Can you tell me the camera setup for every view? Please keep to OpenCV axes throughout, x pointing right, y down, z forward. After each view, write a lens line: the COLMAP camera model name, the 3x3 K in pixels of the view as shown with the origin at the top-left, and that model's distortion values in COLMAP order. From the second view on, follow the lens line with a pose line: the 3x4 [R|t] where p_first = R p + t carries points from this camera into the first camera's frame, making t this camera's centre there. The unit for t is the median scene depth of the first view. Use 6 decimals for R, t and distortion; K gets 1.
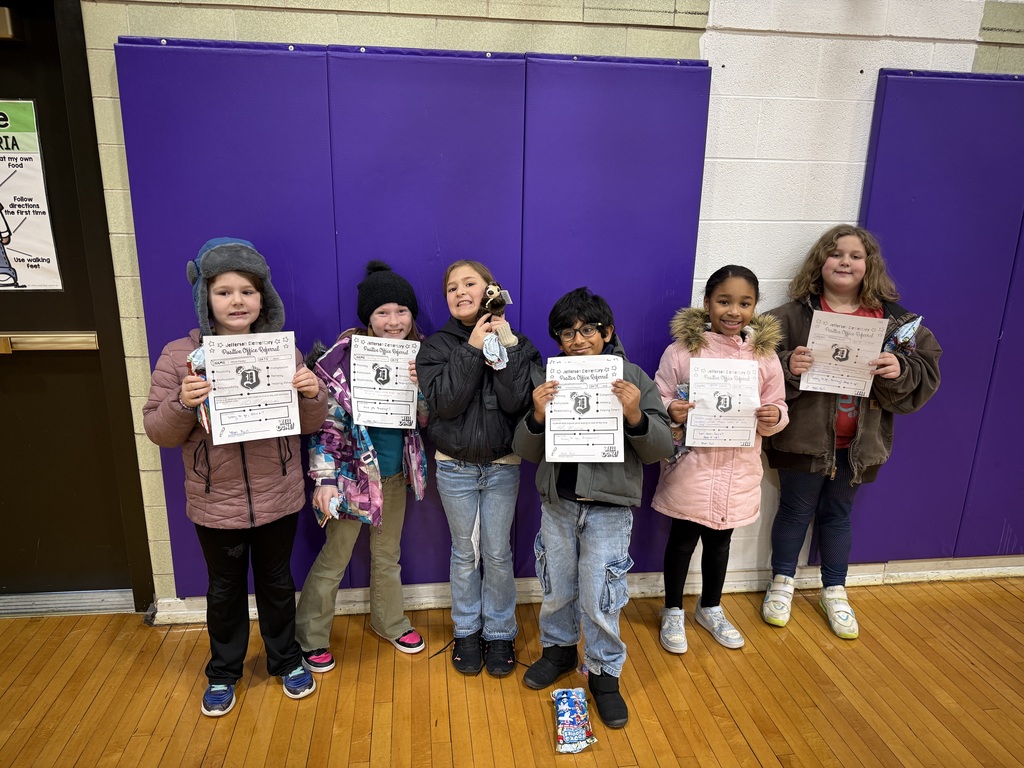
lens RADIAL K [[712.4, 0, 507.9], [0, 712.4, 388.8], [0, 0, 1]] dist [-0.008052, -0.012419]
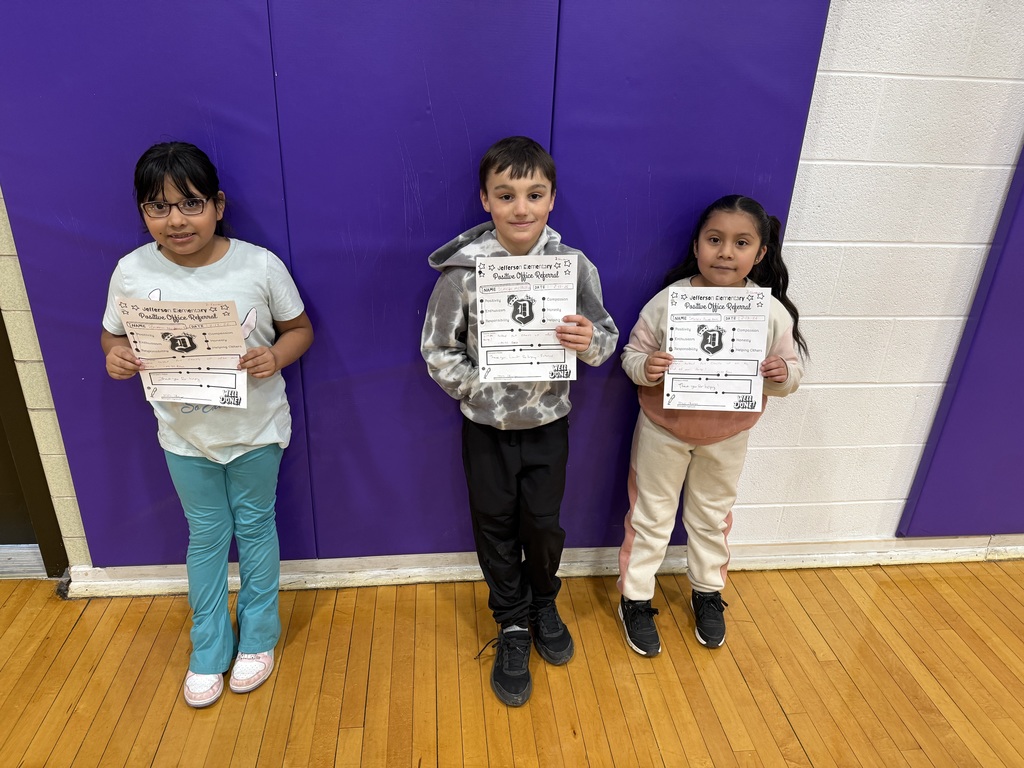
lens RADIAL K [[712.4, 0, 508.3], [0, 712.4, 381.8], [0, 0, 1]] dist [-0.008052, -0.012419]
pose [[0.999549, 0.028495, -0.009499, -0.010316], [-0.026584, 0.986467, 0.161790, -0.048302], [0.013981, -0.161464, 0.986780, 0.296642]]
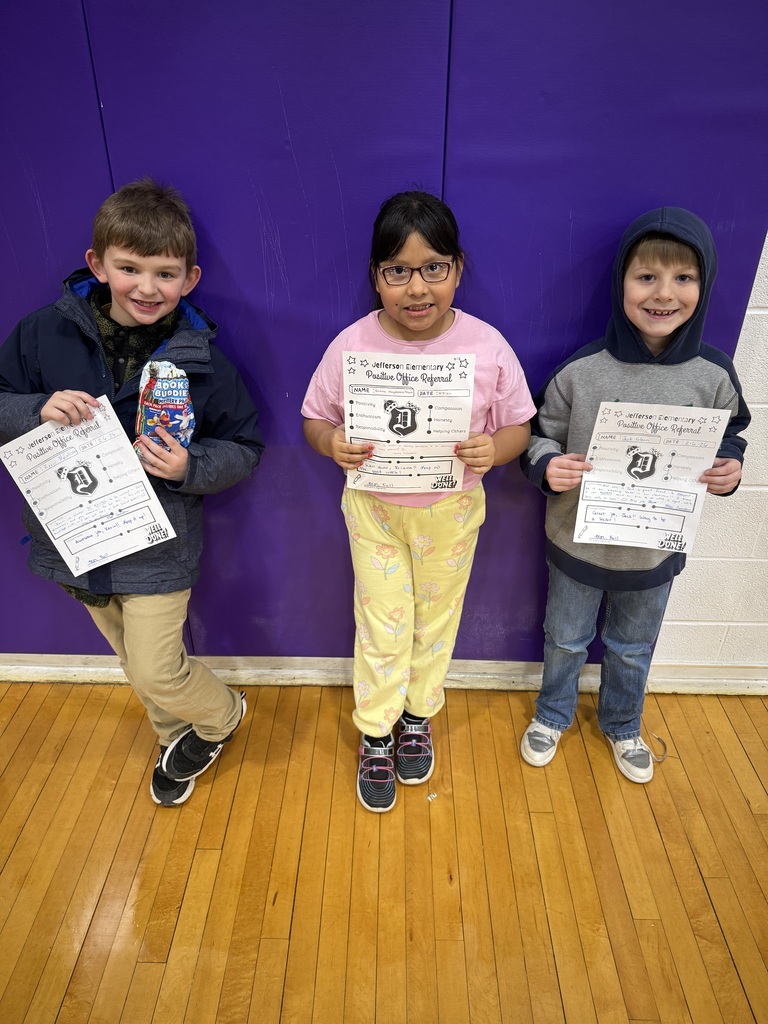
lens RADIAL K [[712.4, 0, 379.3], [0, 712.4, 514.5], [0, 0, 1]] dist [-0.008052, -0.012419]
pose [[0.988725, 0.066560, -0.134139, 0.061128], [-0.026565, 0.959540, 0.280317, -0.075009], [0.147370, -0.273593, 0.950489, 0.423242]]
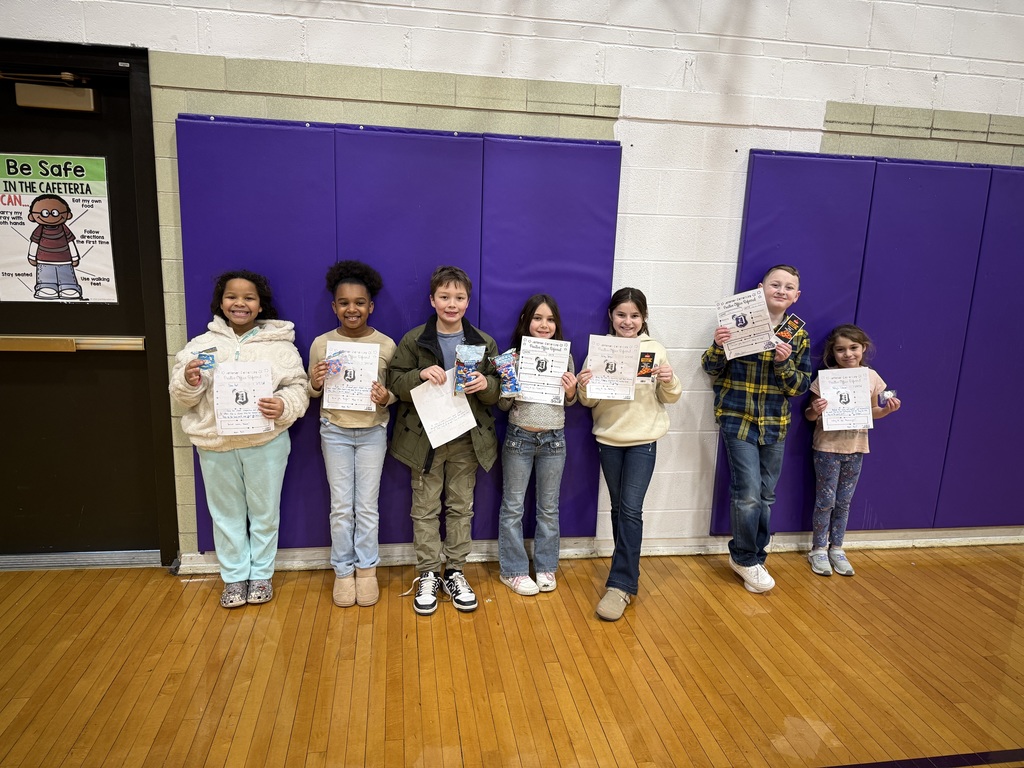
lens RADIAL K [[712.4, 0, 515.9], [0, 712.4, 386.7], [0, 0, 1]] dist [-0.008052, -0.012419]
pose [[0.999147, 0.012634, 0.039326, 0.038014], [-0.010054, 0.997827, -0.065111, 0.089837], [-0.040063, 0.064660, 0.997103, -0.301174]]
